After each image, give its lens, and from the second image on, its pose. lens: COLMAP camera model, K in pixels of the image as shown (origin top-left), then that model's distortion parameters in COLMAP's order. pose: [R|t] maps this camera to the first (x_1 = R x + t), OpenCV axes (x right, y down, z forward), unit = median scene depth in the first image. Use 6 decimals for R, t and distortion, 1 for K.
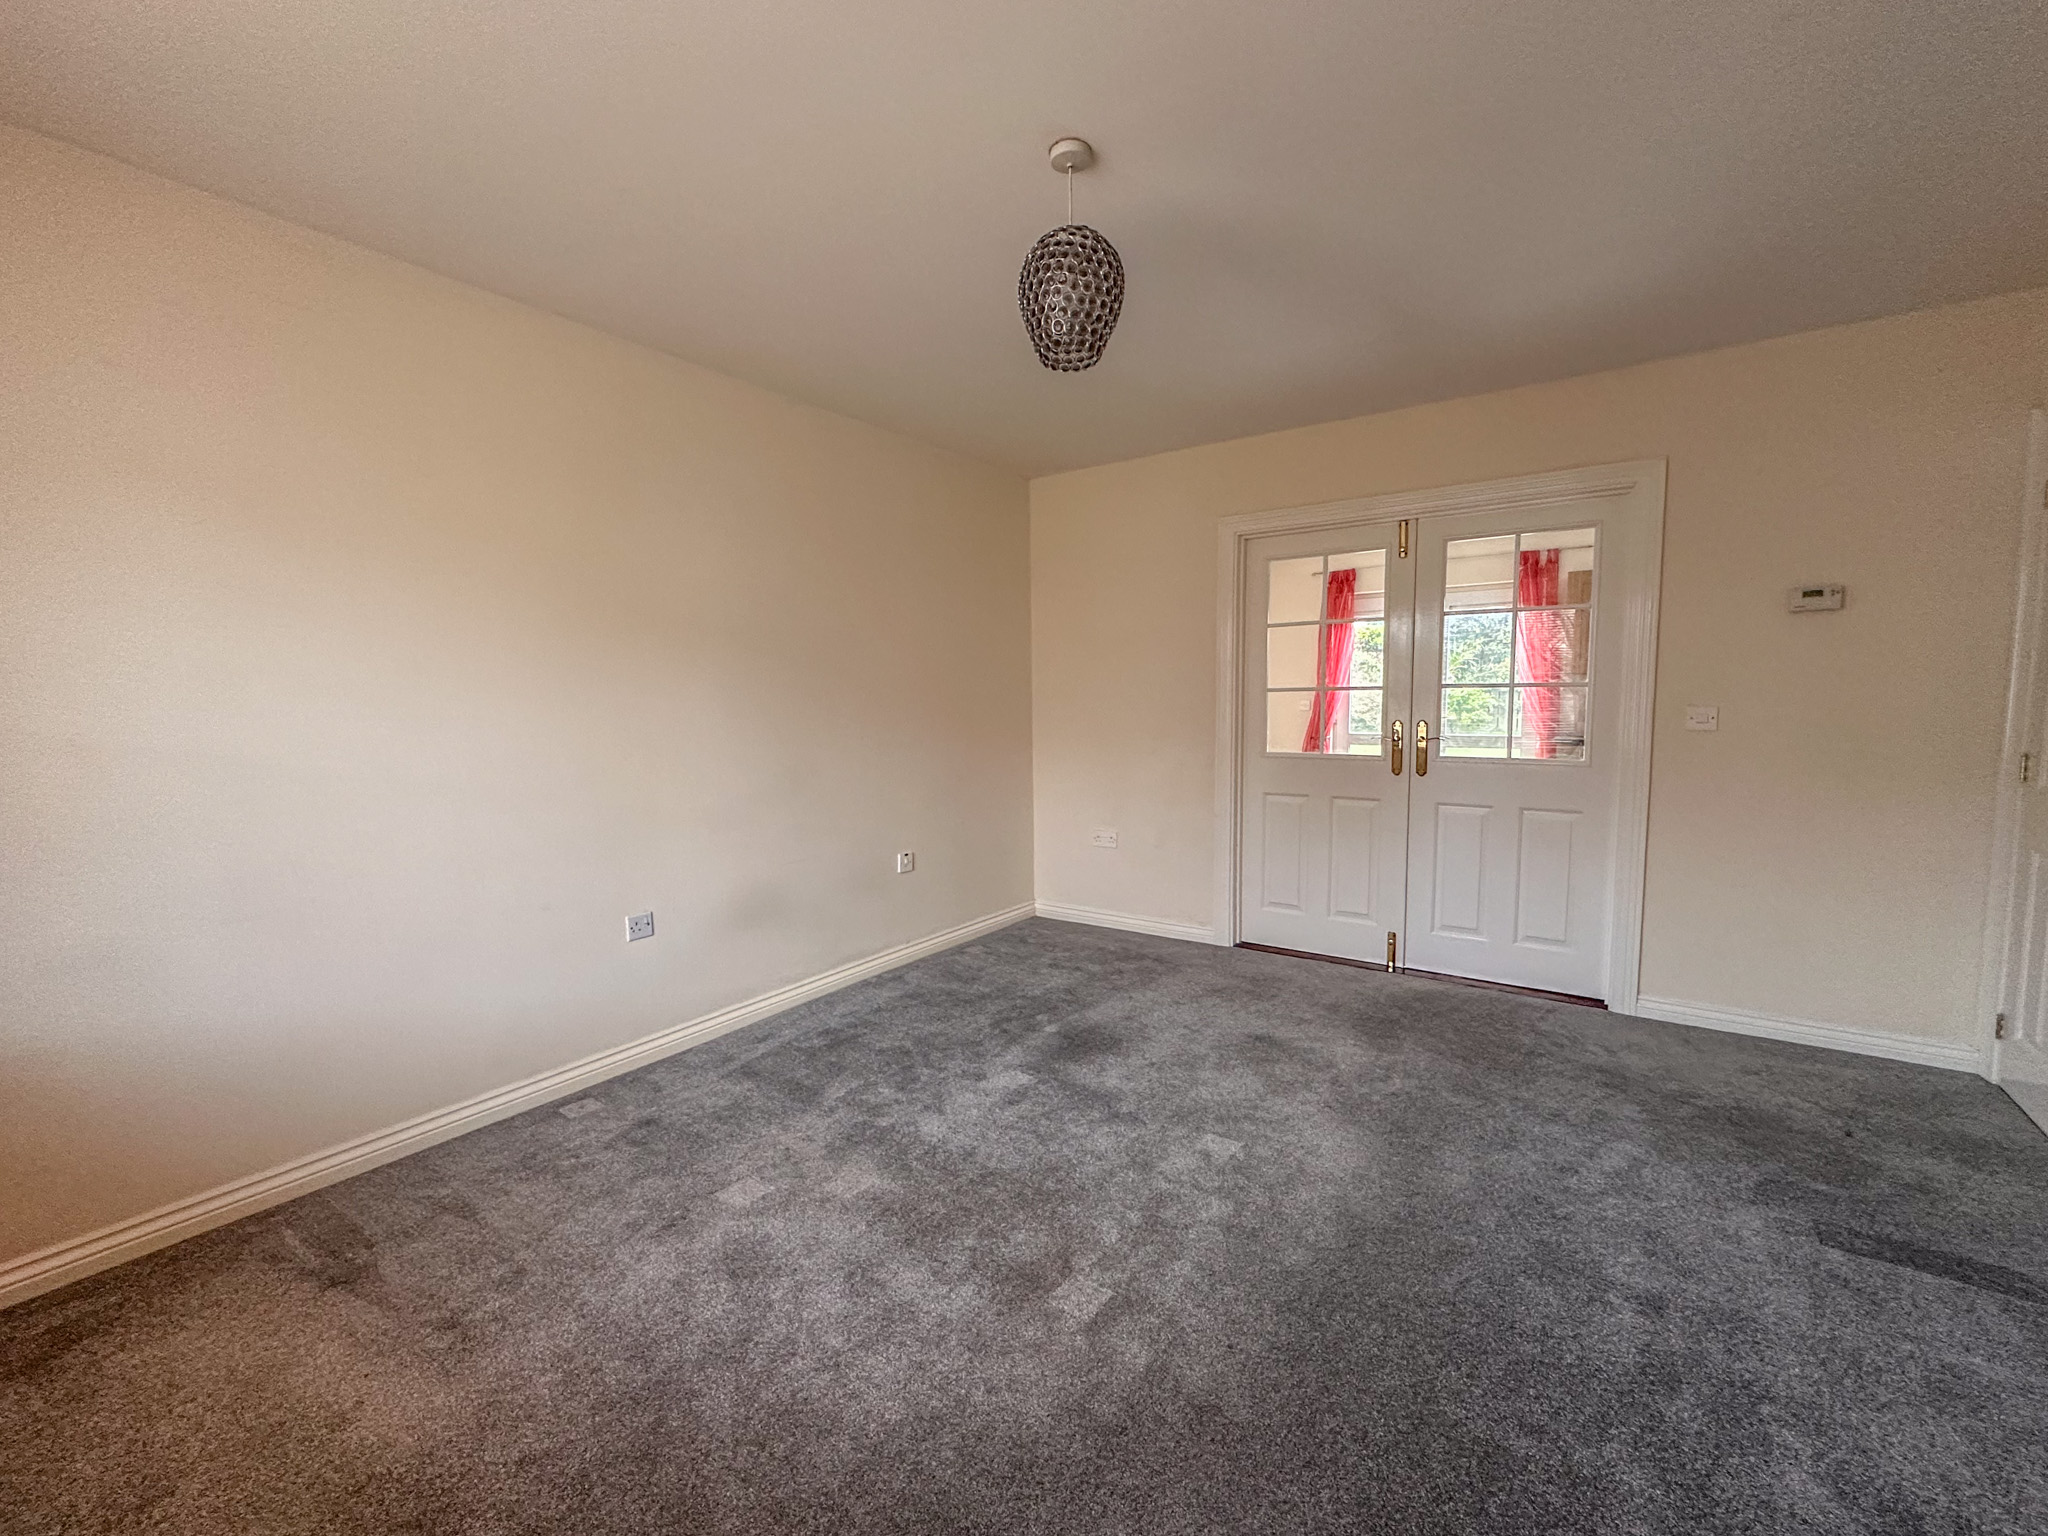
lens RADIAL K [[851.2, 0, 1022.8], [0, 851.2, 773.2], [0, 0, 1]] dist [-0.000359, -0.000201]
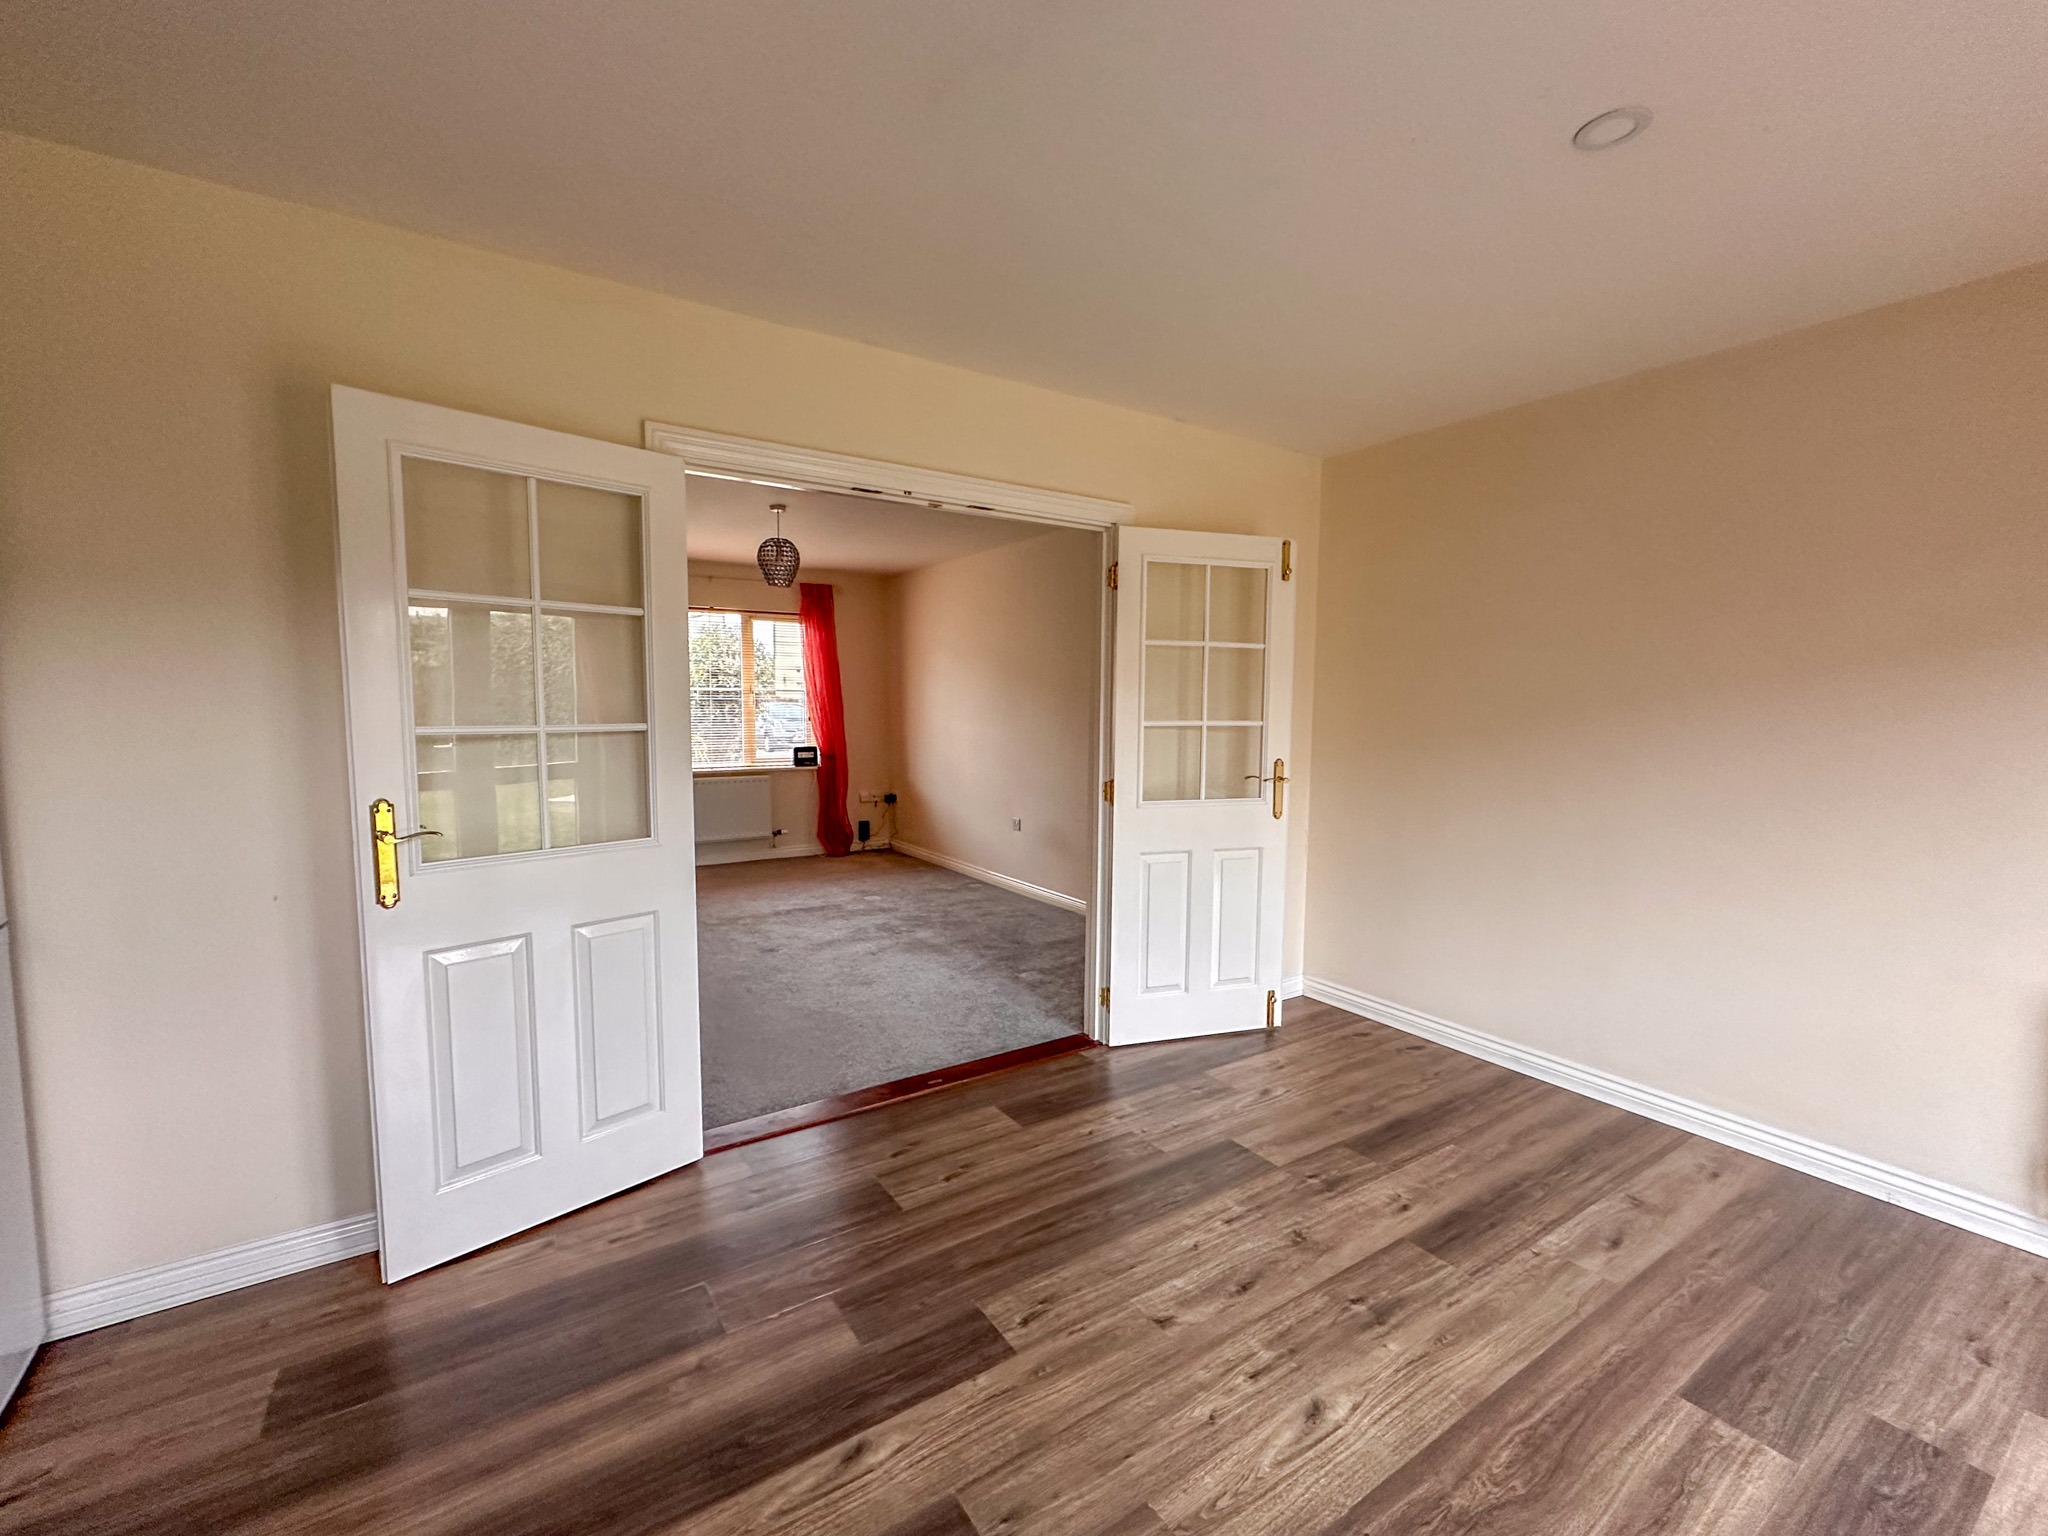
lens RADIAL K [[851.2, 0, 1022.8], [0, 851.2, 773.2], [0, 0, 1]] dist [-0.000359, -0.000201]
pose [[-0.358729, 0.086211, -0.929452, 1.772542], [-0.089938, 0.987901, 0.126344, -0.249028], [0.929099, 0.128916, -0.346635, 2.097607]]
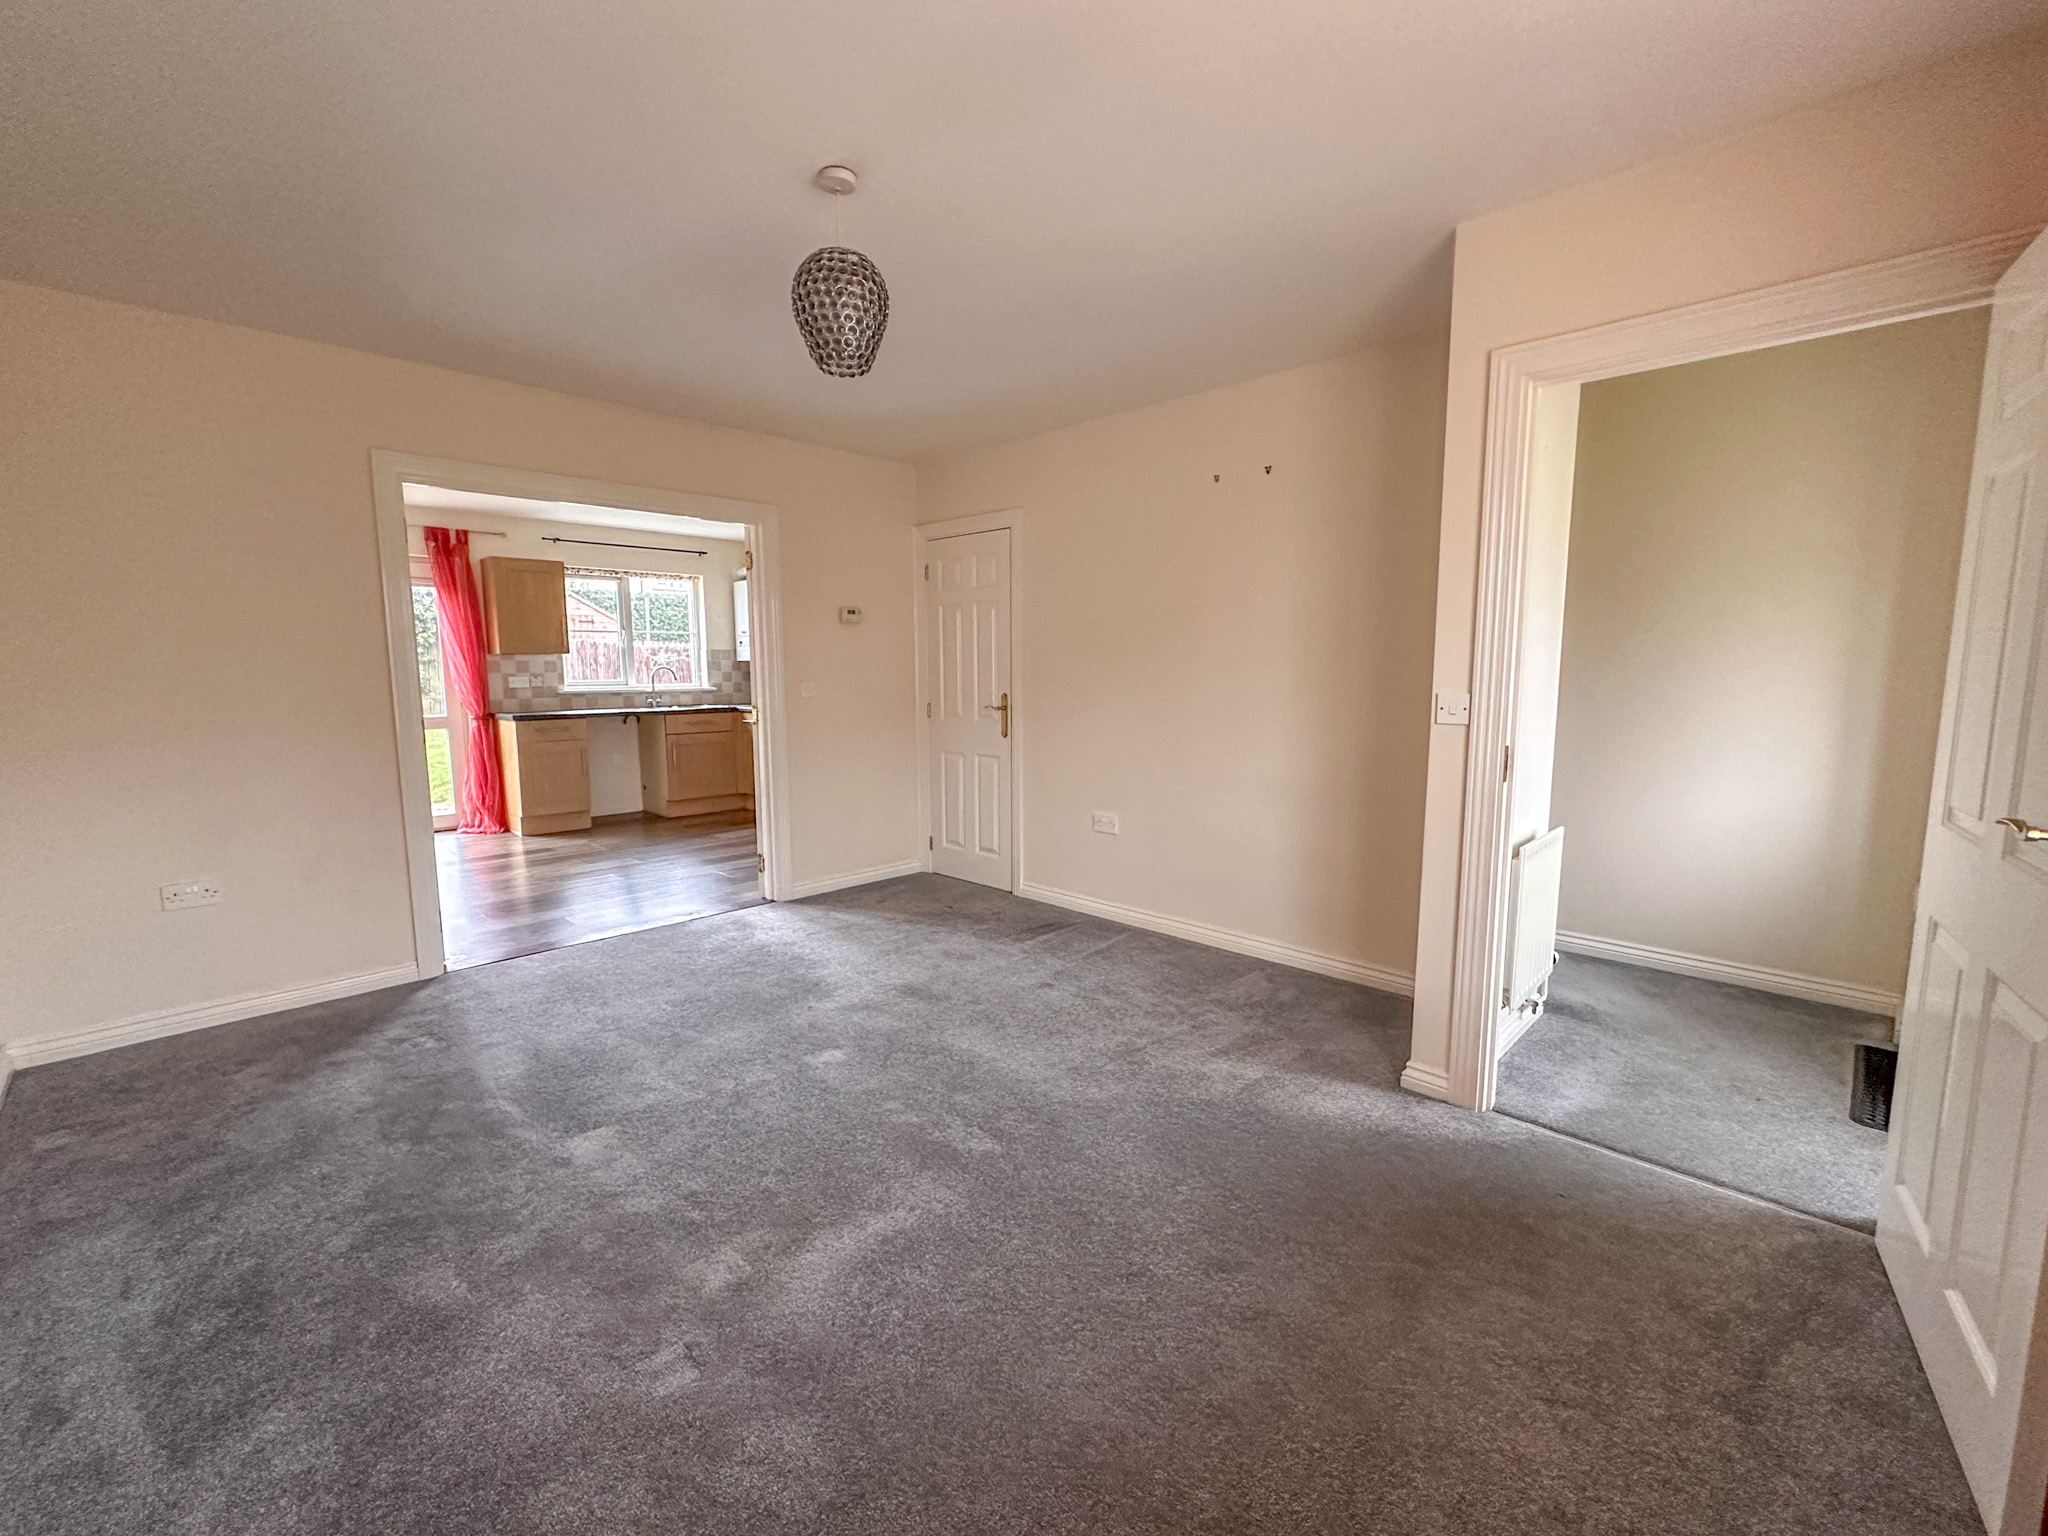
lens RADIAL K [[867.2, 0, 1028.5], [0, 867.2, 771.8], [0, 0, 1]] dist [-0.000484, -0.000197]
pose [[0.154072, -0.110412, 0.981871, -0.848719], [0.090411, 0.991143, 0.097267, -0.044134], [-0.983914, 0.073786, 0.162690, 0.489728]]
